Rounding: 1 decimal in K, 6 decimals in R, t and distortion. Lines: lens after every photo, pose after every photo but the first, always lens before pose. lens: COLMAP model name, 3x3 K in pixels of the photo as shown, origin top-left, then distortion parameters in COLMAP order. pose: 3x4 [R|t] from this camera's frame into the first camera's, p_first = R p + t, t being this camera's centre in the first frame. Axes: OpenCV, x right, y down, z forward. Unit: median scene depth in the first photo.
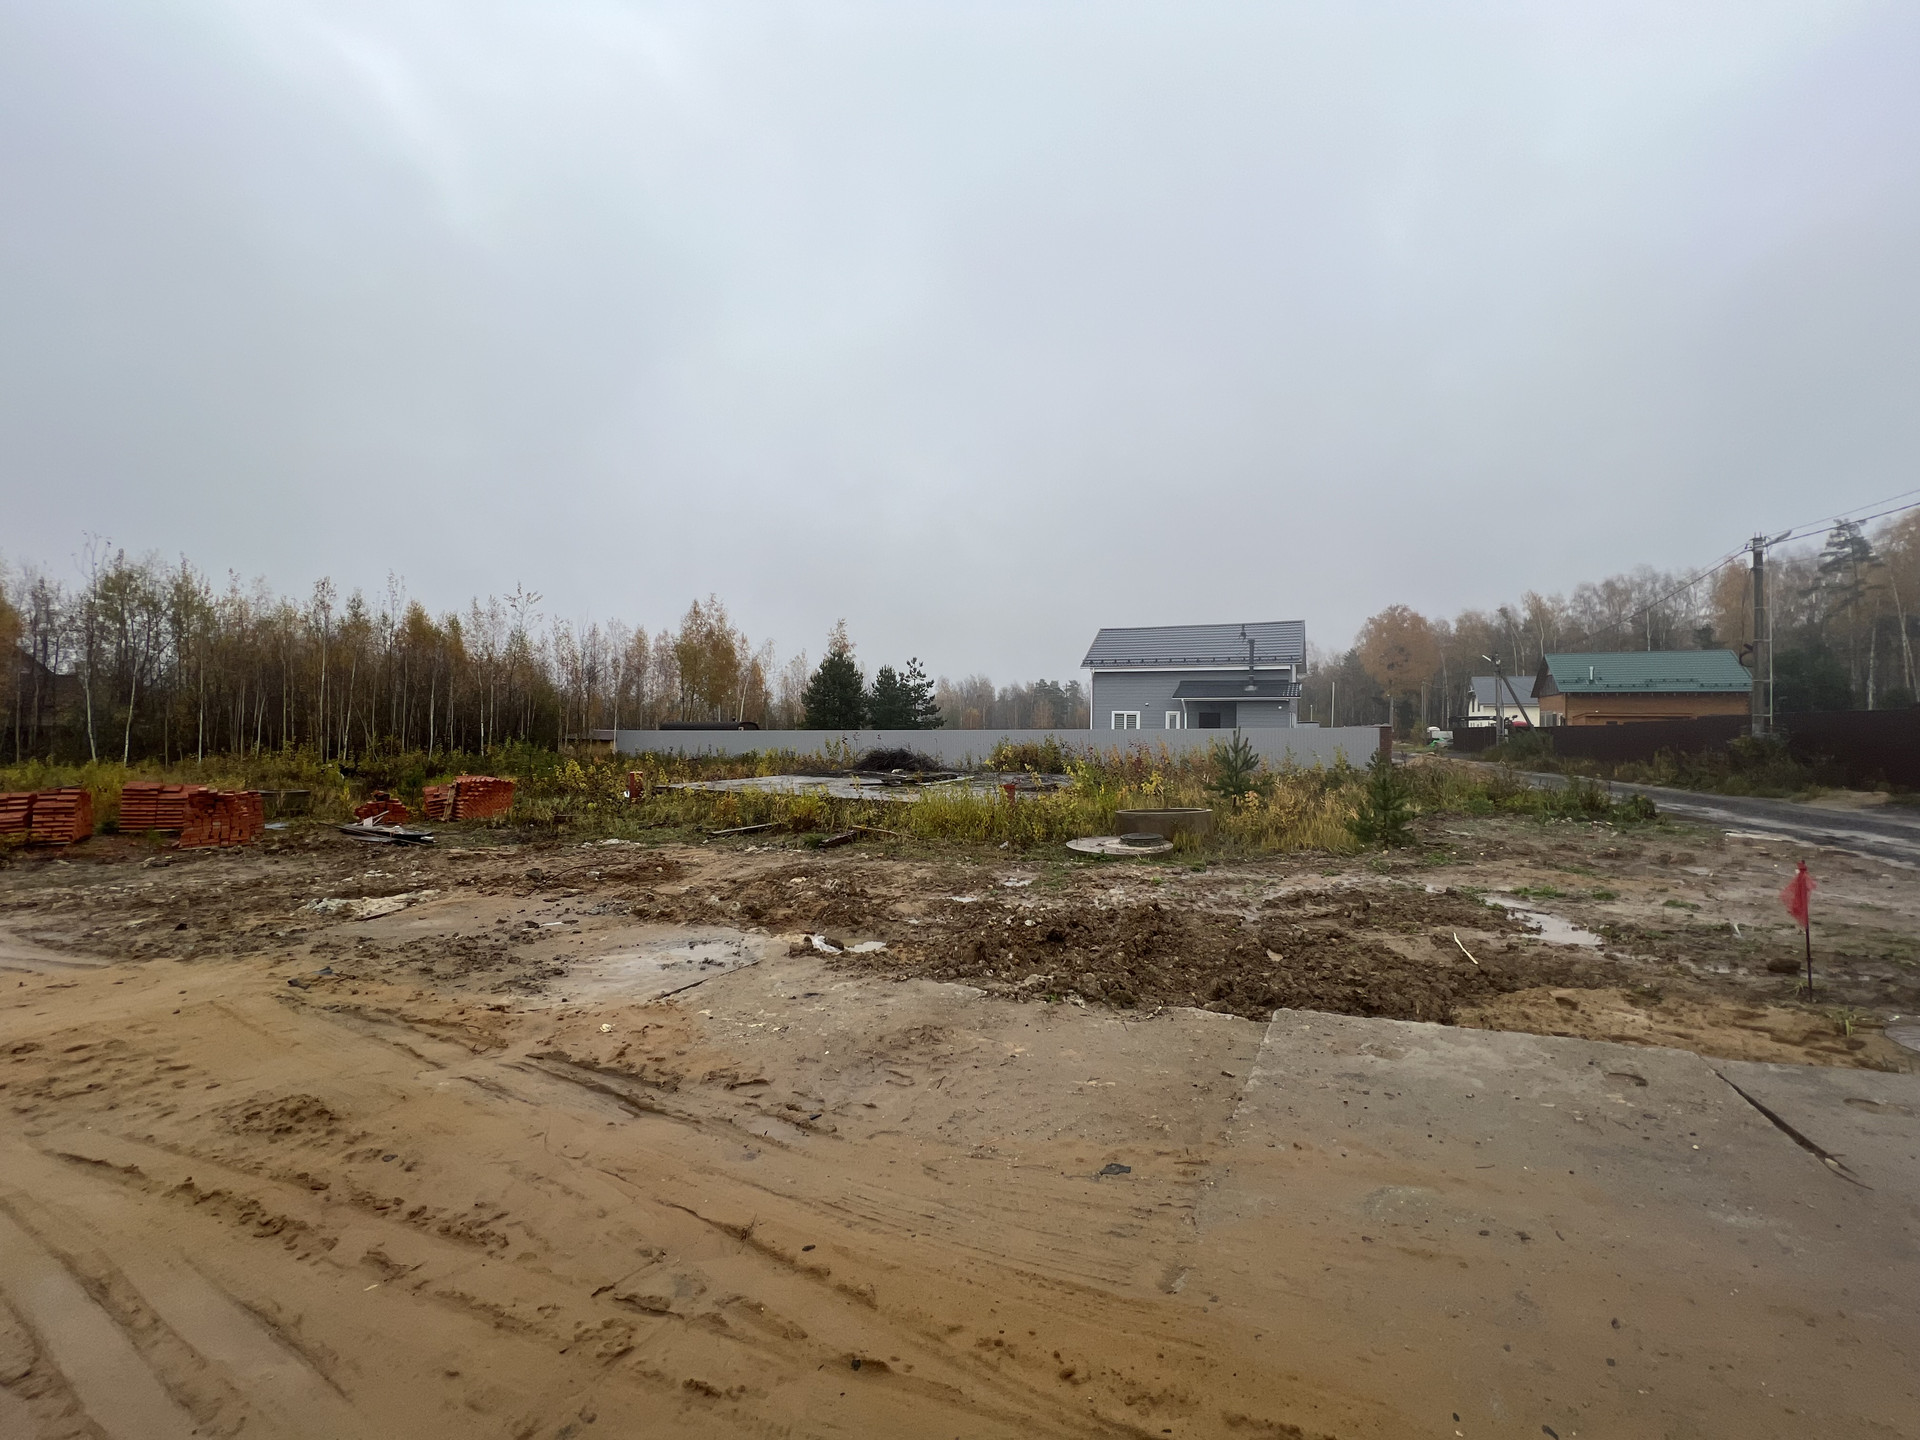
lens RADIAL K [[772.4, 0, 958.5], [0, 772.4, 712.3], [0, 0, 1]] dist [-0.001026, 0.000386]
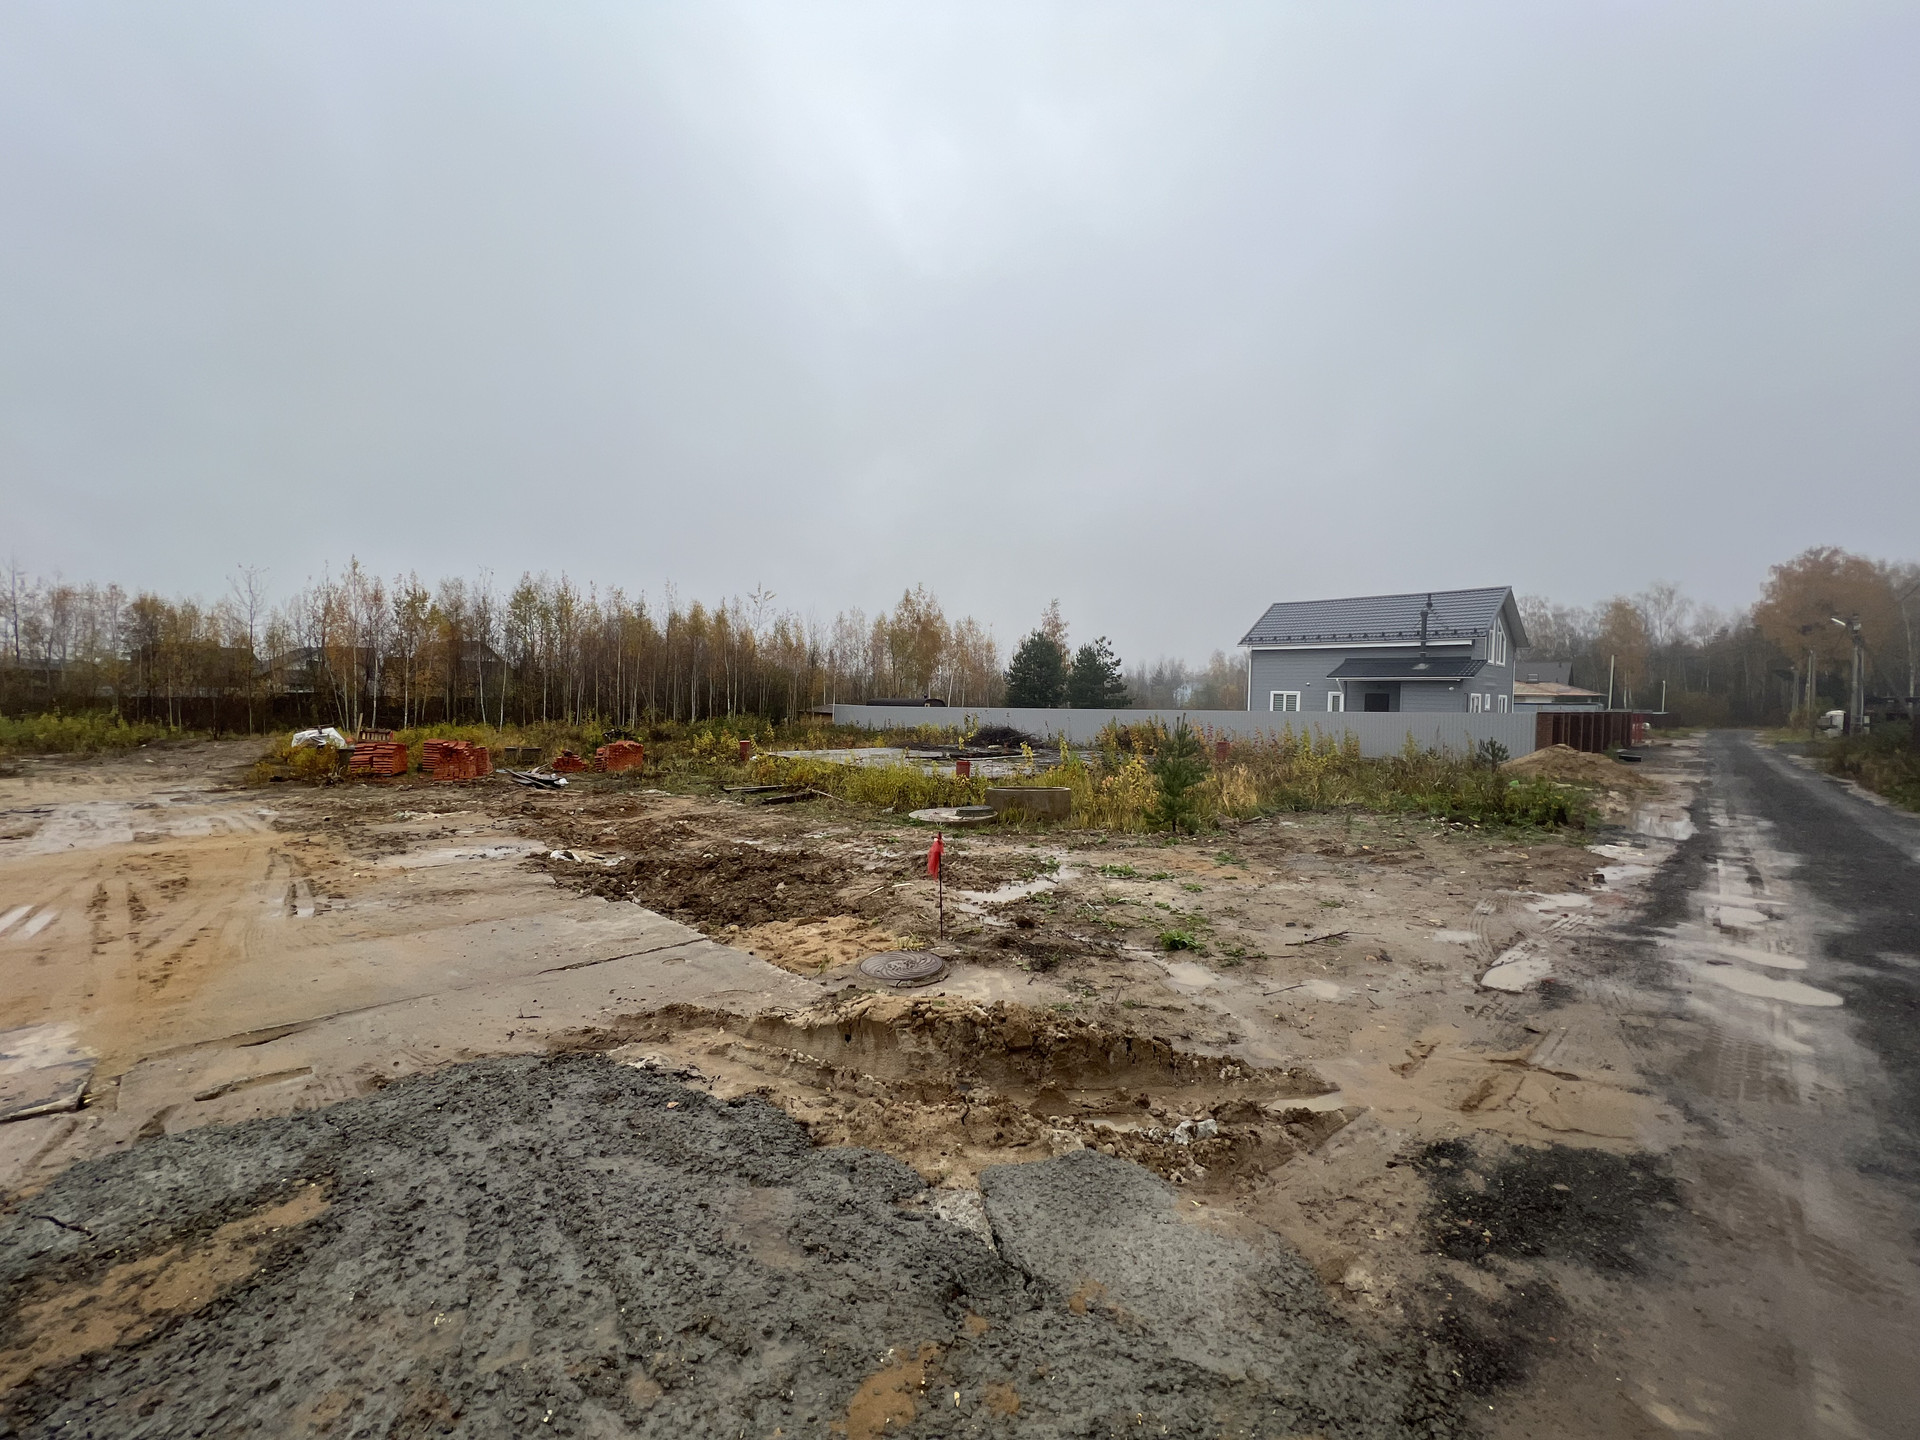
lens RADIAL K [[772.4, 0, 960.1], [0, 772.4, 713.8], [0, 0, 1]] dist [-0.001026, 0.000386]
pose [[0.931209, 0.014625, -0.364192, 0.487466], [-0.001888, 0.999375, 0.035304, -0.016464], [0.364480, -0.032188, 0.930655, -0.058248]]
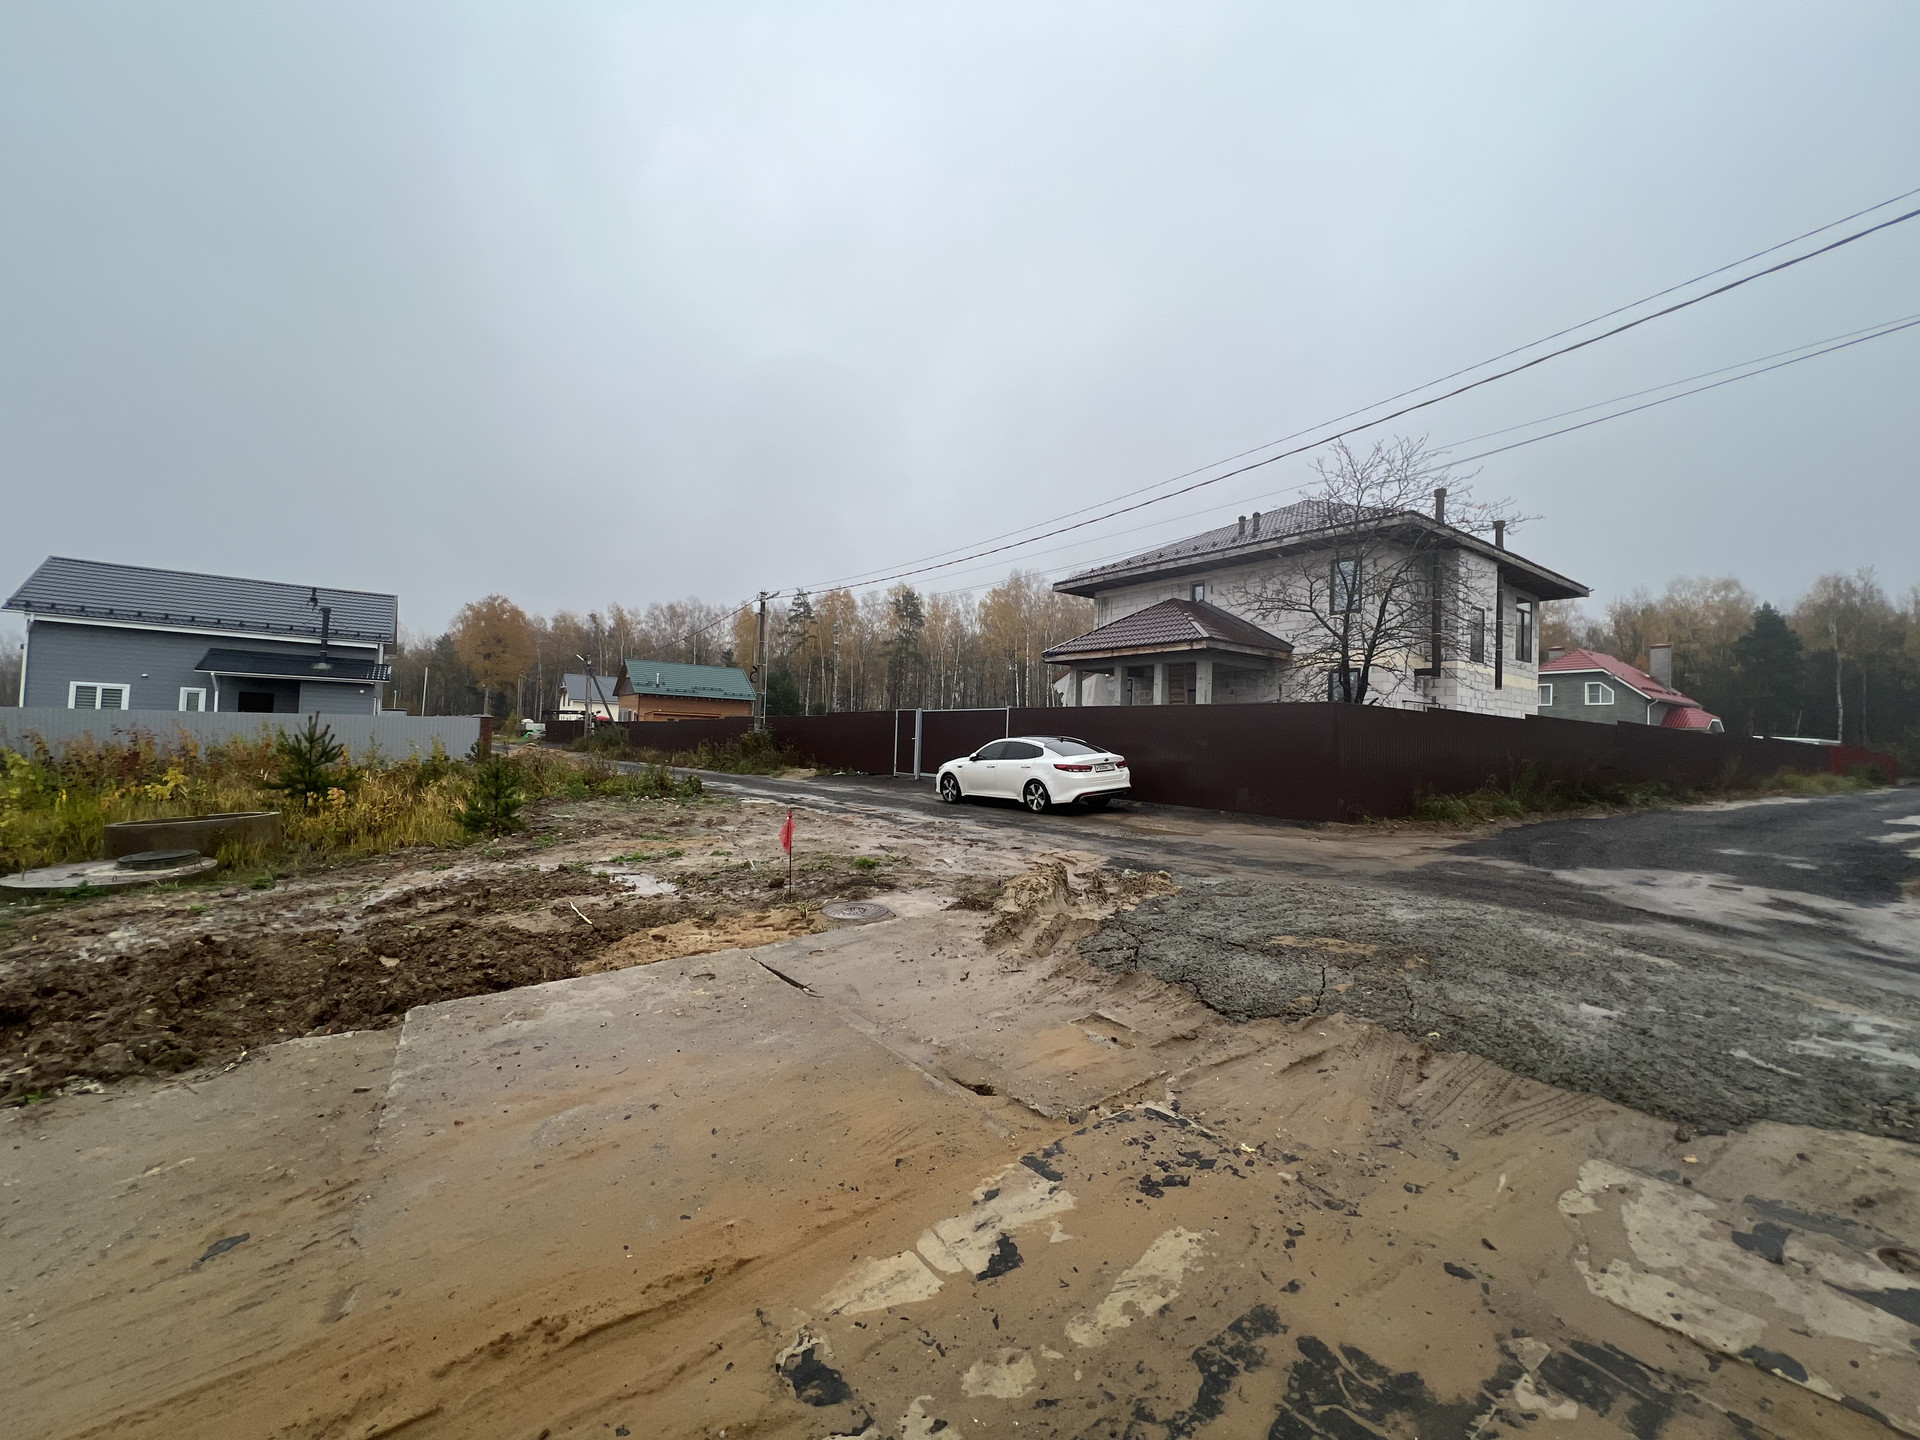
lens RADIAL K [[772.4, 0, 955.0], [0, 772.4, 712.3], [0, 0, 1]] dist [-0.001026, 0.000386]
pose [[0.487975, 0.037072, 0.872070, -0.029173], [-0.046273, 0.998791, -0.016567, 0.001533], [-0.871630, -0.032269, 0.489100, -0.009930]]
